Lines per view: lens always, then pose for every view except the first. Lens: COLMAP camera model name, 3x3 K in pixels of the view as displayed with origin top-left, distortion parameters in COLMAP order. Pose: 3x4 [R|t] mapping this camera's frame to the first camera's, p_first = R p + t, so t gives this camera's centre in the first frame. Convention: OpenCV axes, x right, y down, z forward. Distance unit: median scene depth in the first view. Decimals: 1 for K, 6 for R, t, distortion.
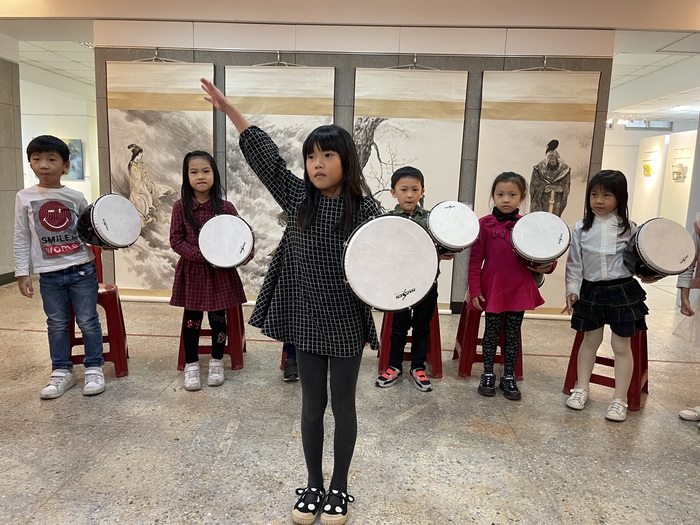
lens RADIAL K [[527.8, 0, 346.8], [0, 527.8, 262.9], [0, 0, 1]] dist [0.068826, -0.098897]
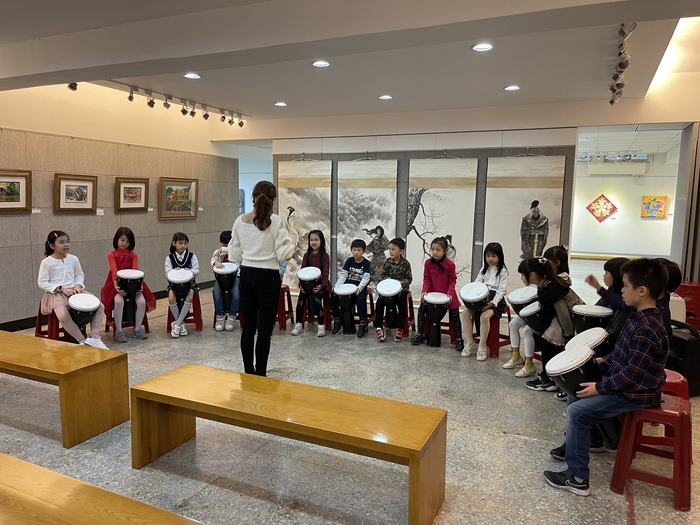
lens RADIAL K [[527.8, 0, 346.8], [0, 527.8, 262.9], [0, 0, 1]] dist [0.068826, -0.098897]
pose [[0.930023, 0.023505, -0.366748, 0.441504], [-0.037713, 0.998788, -0.031622, 0.013769], [0.365560, 0.043240, 0.929783, -0.581845]]
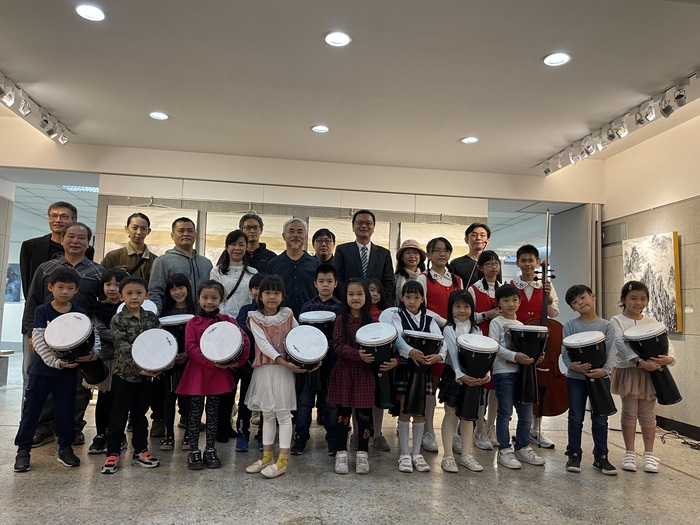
lens RADIAL K [[527.8, 0, 346.8], [0, 527.8, 262.9], [0, 0, 1]] dist [0.068826, -0.098897]
pose [[0.984846, 0.017584, 0.172537, -0.113847], [0.023339, 0.972360, -0.232318, 0.058751], [-0.171853, 0.232824, 0.957214, -0.265742]]
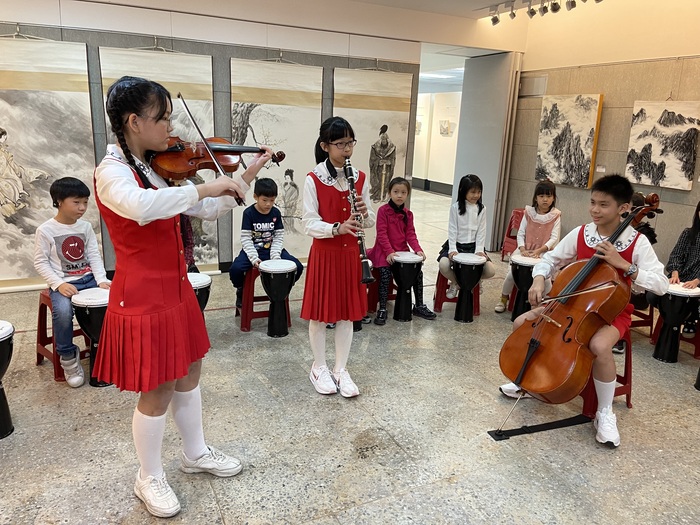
lens RADIAL K [[527.8, 0, 346.8], [0, 527.8, 262.9], [0, 0, 1]] dist [0.068826, -0.098897]
pose [[0.878465, -0.120402, 0.462388, -0.332067], [0.063082, 0.988484, 0.137548, -0.079494], [-0.473624, -0.091662, 0.875944, -0.127930]]
